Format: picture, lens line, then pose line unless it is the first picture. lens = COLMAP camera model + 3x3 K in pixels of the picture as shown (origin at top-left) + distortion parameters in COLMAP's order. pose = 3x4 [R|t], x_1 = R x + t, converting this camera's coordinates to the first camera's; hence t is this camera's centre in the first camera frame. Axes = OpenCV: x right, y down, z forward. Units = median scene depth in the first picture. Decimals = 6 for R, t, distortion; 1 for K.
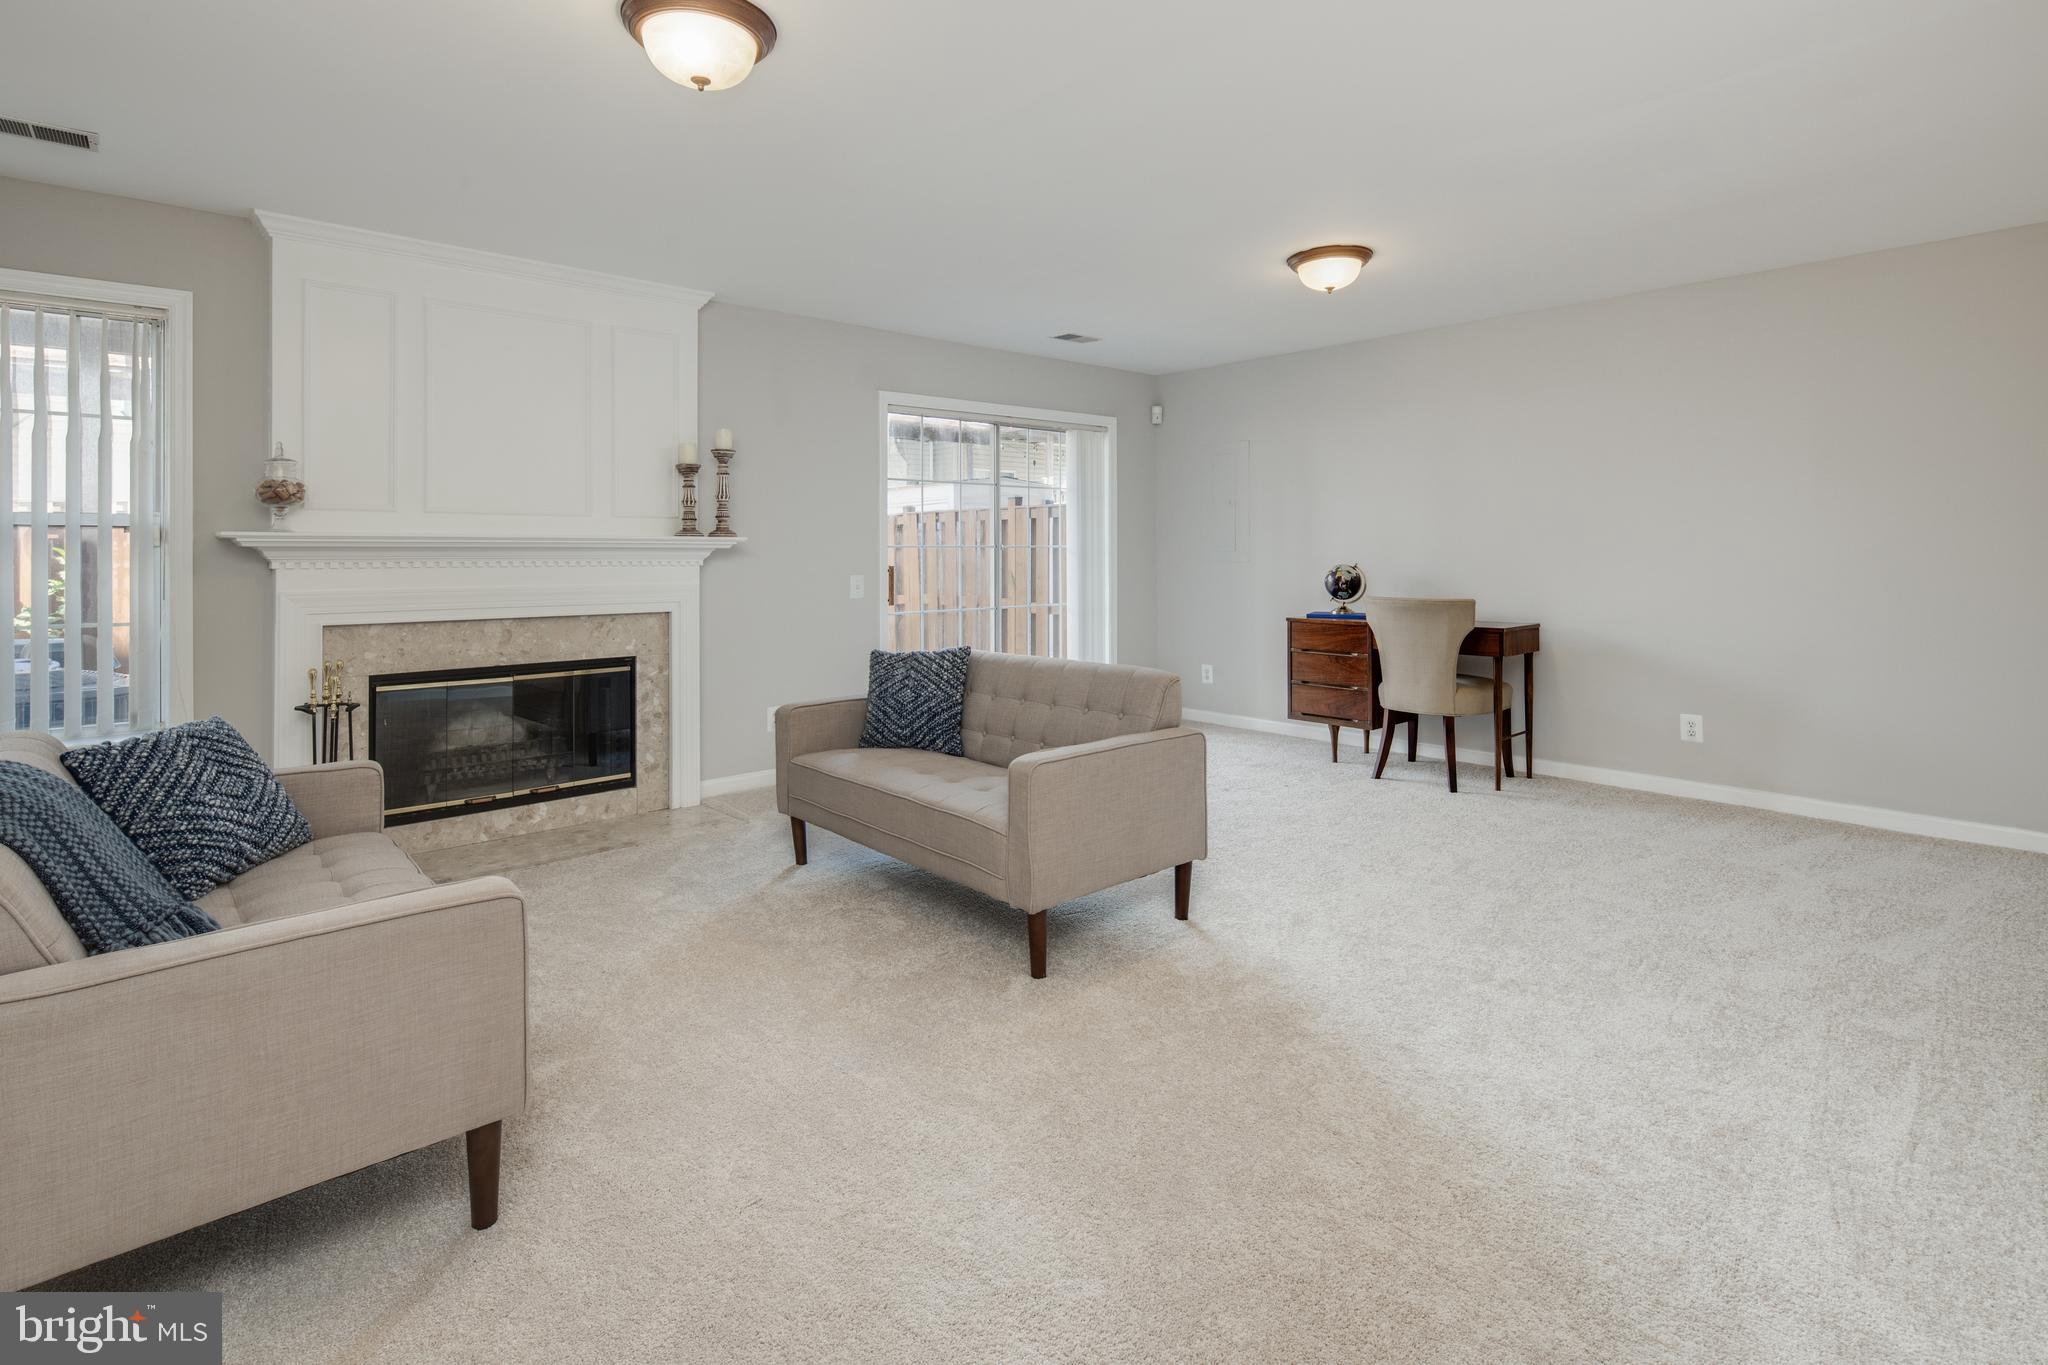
lens RADIAL K [[1011.8, 0, 1034.8], [0, 1011.8, 547.1], [0, 0, 1]] dist [0.020975, -0.016323]
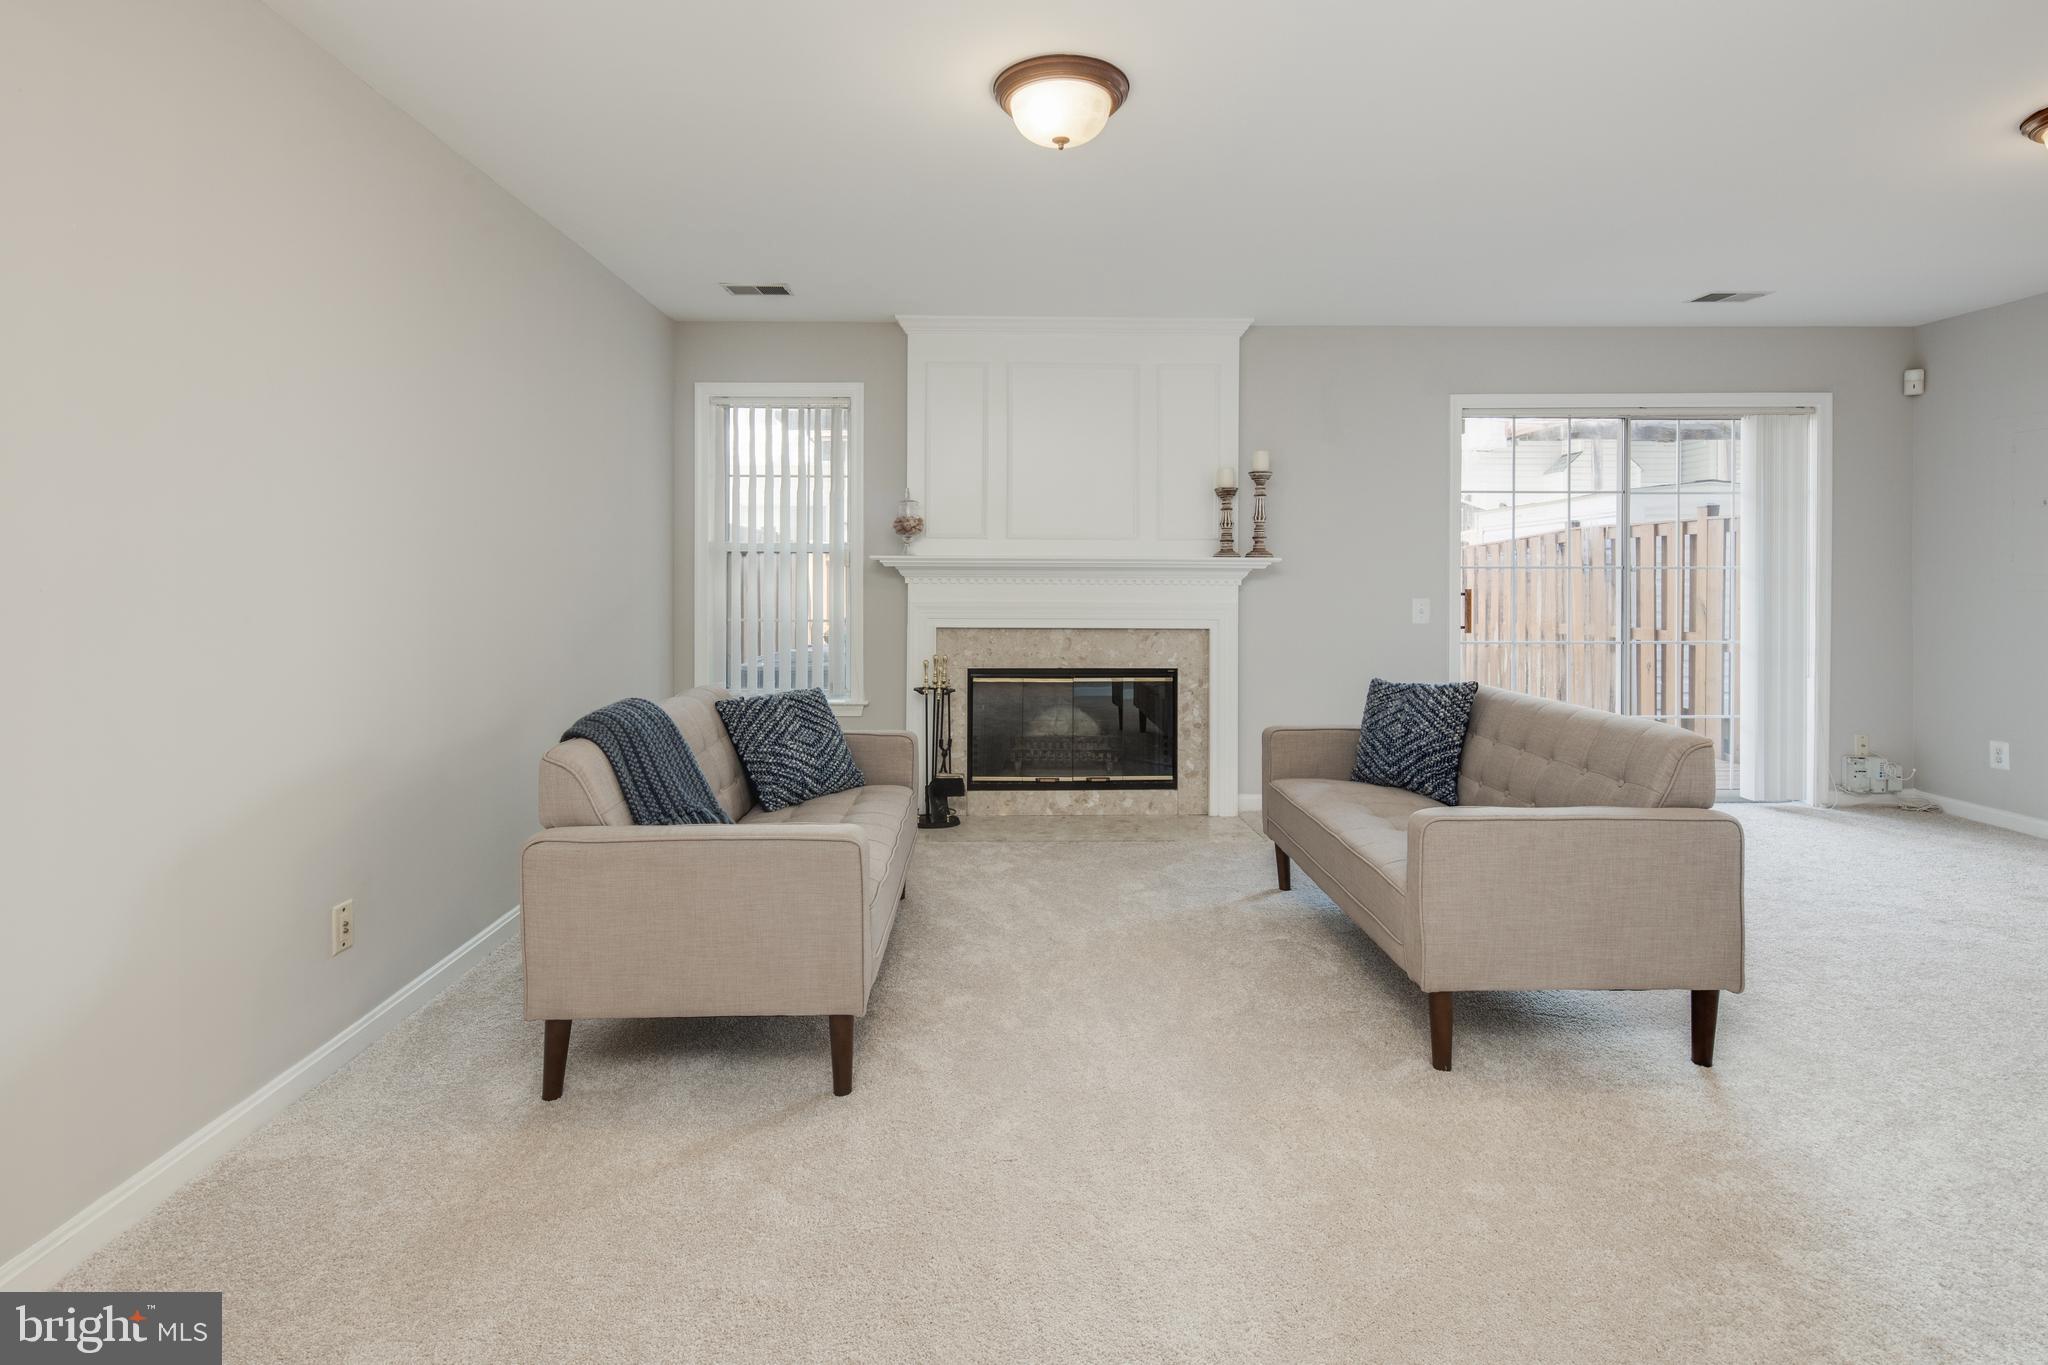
lens RADIAL K [[1015.8, 0, 1010.9], [0, 1015.8, 576.9], [0, 0, 1]] dist [0.002082, -0.001269]
pose [[0.750186, 0.006766, -0.661192, 0.185914], [-0.001580, 0.999963, 0.008440, 0.001280], [0.661225, -0.005287, 0.750169, 0.073932]]
